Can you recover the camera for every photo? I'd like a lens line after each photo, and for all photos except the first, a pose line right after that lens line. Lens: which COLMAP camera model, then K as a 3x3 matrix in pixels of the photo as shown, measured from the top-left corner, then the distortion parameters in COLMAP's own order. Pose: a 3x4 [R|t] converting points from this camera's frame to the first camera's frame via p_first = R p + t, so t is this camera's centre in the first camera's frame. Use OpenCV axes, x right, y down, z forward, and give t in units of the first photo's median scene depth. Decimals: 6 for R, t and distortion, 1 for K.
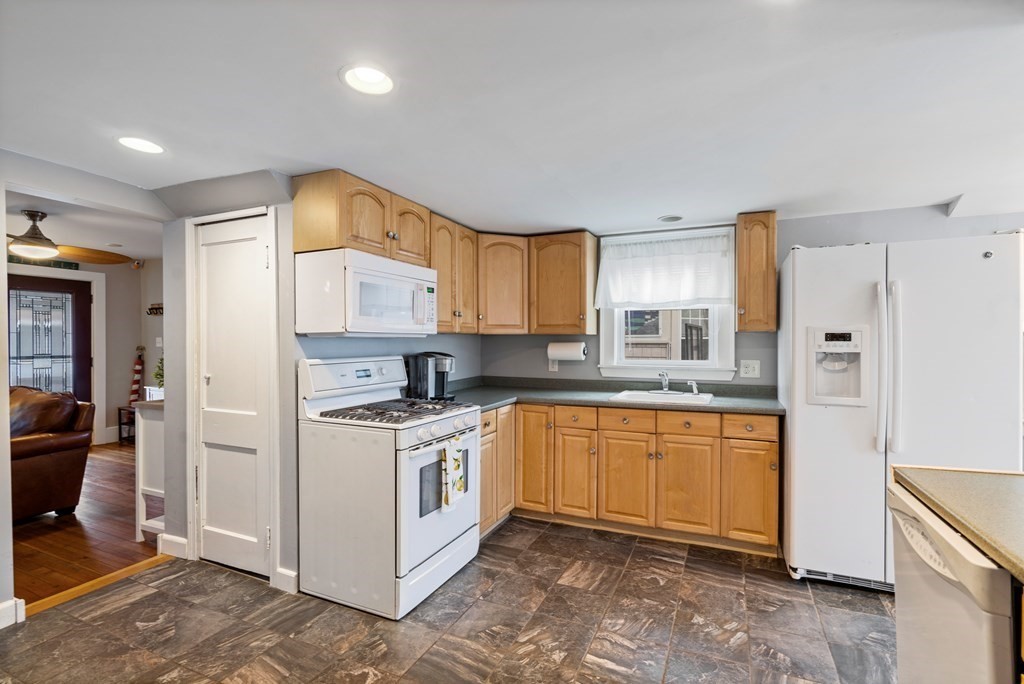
lens RADIAL K [[471.0, 0, 521.0], [0, 471.0, 349.3], [0, 0, 1]] dist [-0.003221, 0.001417]
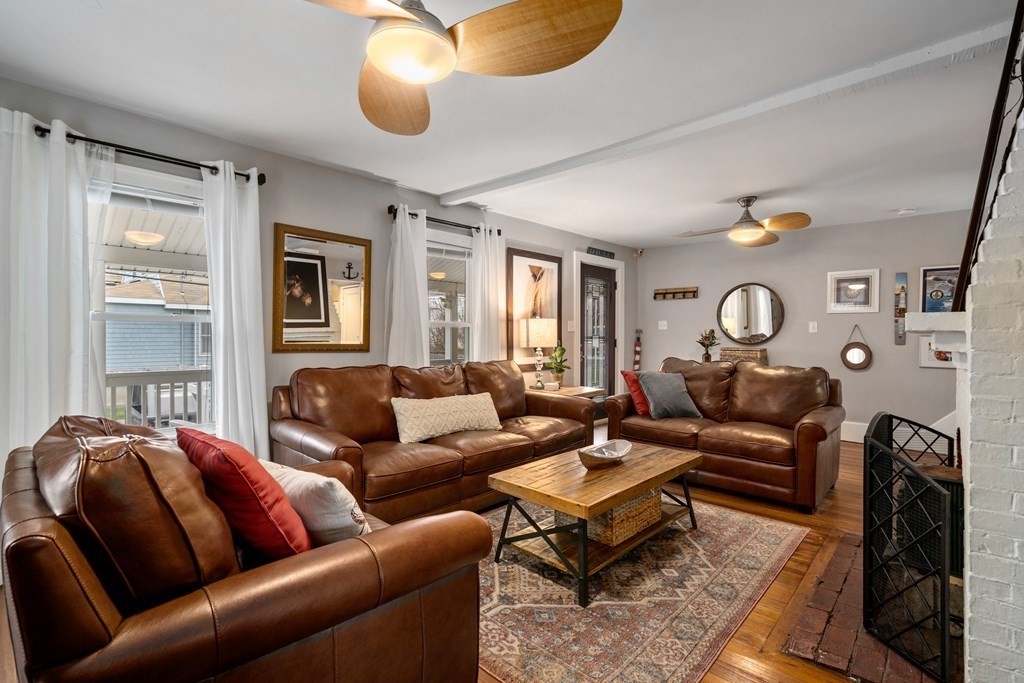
lens RADIAL K [[471.0, 0, 511.7], [0, 471.0, 341.7], [0, 0, 1]] dist [-0.003221, 0.001417]
pose [[0.946548, 0.010304, -0.322398, -0.786681], [-0.010612, 0.999943, 0.000800, 0.026300], [0.322388, 0.002664, 0.946604, -0.122122]]
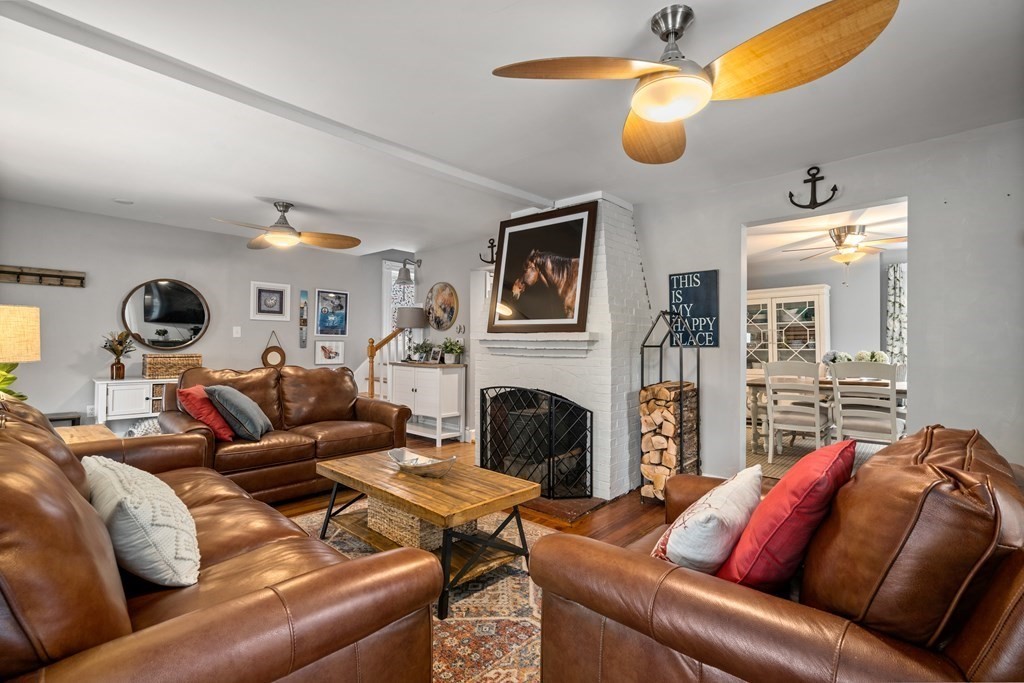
lens RADIAL K [[471.0, 0, 517.1], [0, 471.0, 337.1], [0, 0, 1]] dist [-0.003221, 0.001417]
pose [[0.313528, 0.017253, 0.949422, -1.239881], [0.005731, 0.999782, -0.020061, 0.024876], [-0.949562, 0.011730, 0.313361, 0.107108]]
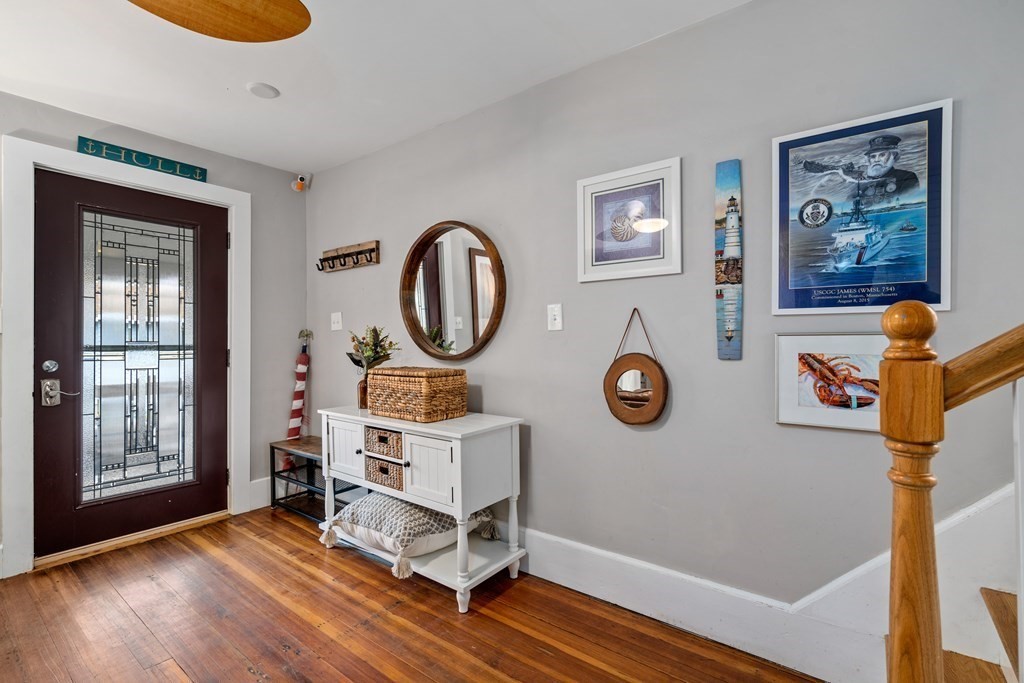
lens RADIAL K [[471.0, 0, 517.8], [0, 471.0, 343.2], [0, 0, 1]] dist [-0.003221, 0.001417]
pose [[0.974363, -0.006308, -0.224892, -0.472944], [0.003463, 0.999909, -0.013042, 0.018100], [0.224954, 0.011929, 0.974296, 0.554165]]
